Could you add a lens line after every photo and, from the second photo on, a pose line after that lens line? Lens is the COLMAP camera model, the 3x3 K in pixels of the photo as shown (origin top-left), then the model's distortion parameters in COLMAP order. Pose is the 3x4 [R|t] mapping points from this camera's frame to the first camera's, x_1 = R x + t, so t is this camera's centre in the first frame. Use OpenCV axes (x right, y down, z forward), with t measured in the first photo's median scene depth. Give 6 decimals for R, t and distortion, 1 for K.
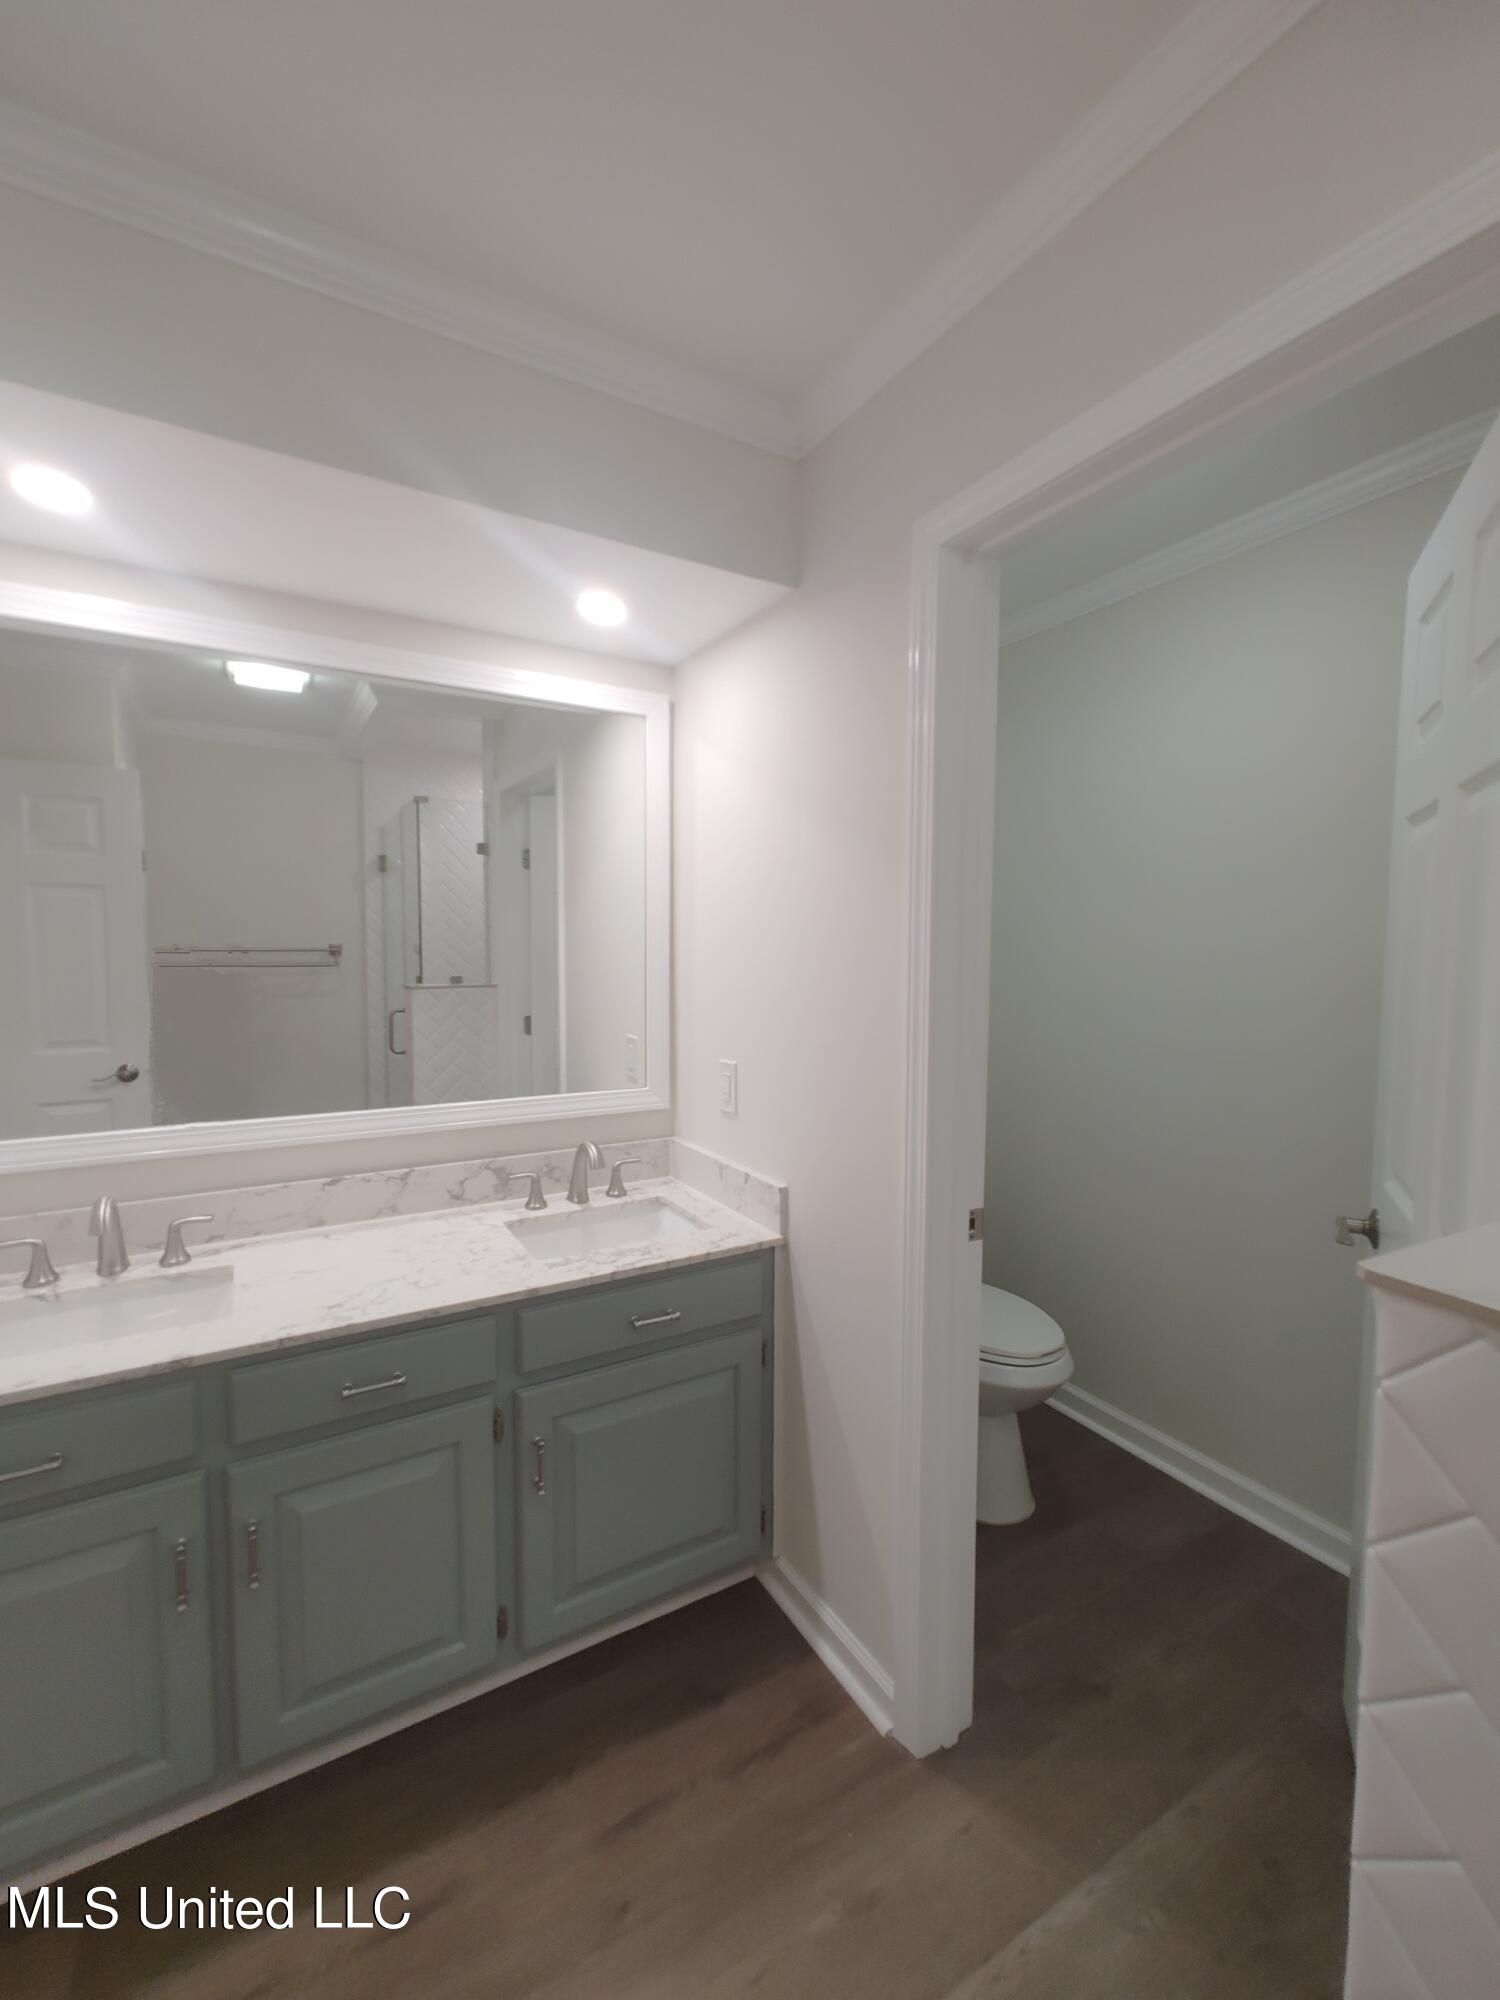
lens RADIAL K [[862.8, 0, 771.8], [0, 862.8, 1000.6], [0, 0, 1]] dist [0.001084, 0.000859]
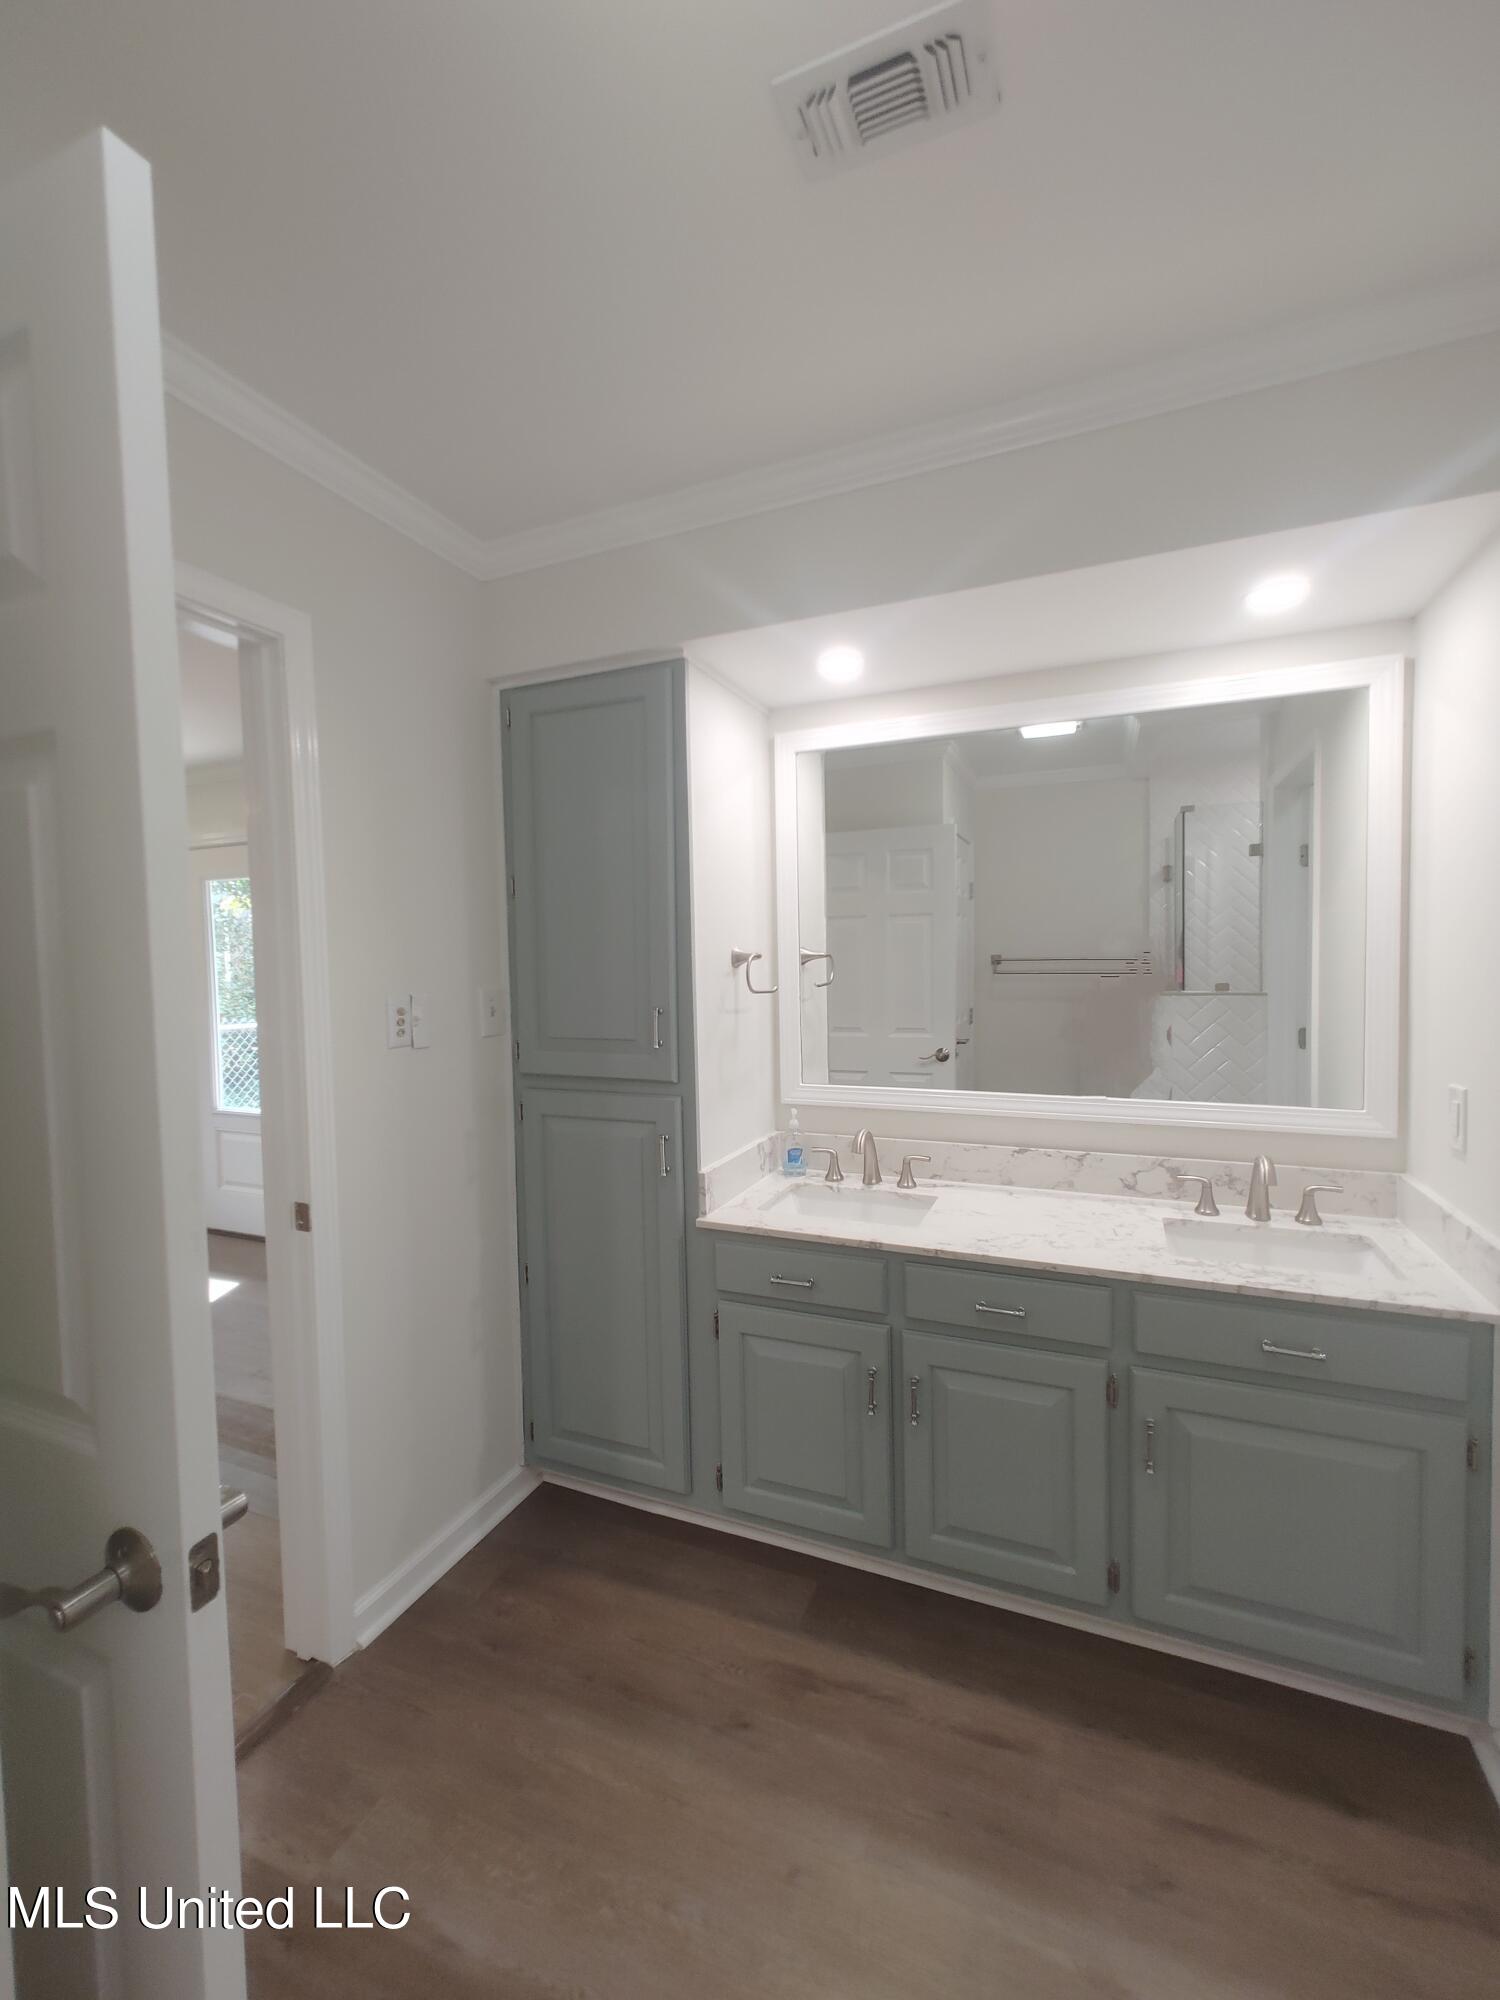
lens RADIAL K [[880.7, 0, 749.0], [0, 880.7, 996.0], [0, 0, 1]] dist [-0.000981, 0.000649]
pose [[0.579788, 0.017195, -0.814586, 0.260292], [-0.030660, 0.999530, -0.000724, 0.006233], [0.814191, 0.025395, 0.580042, -0.027392]]
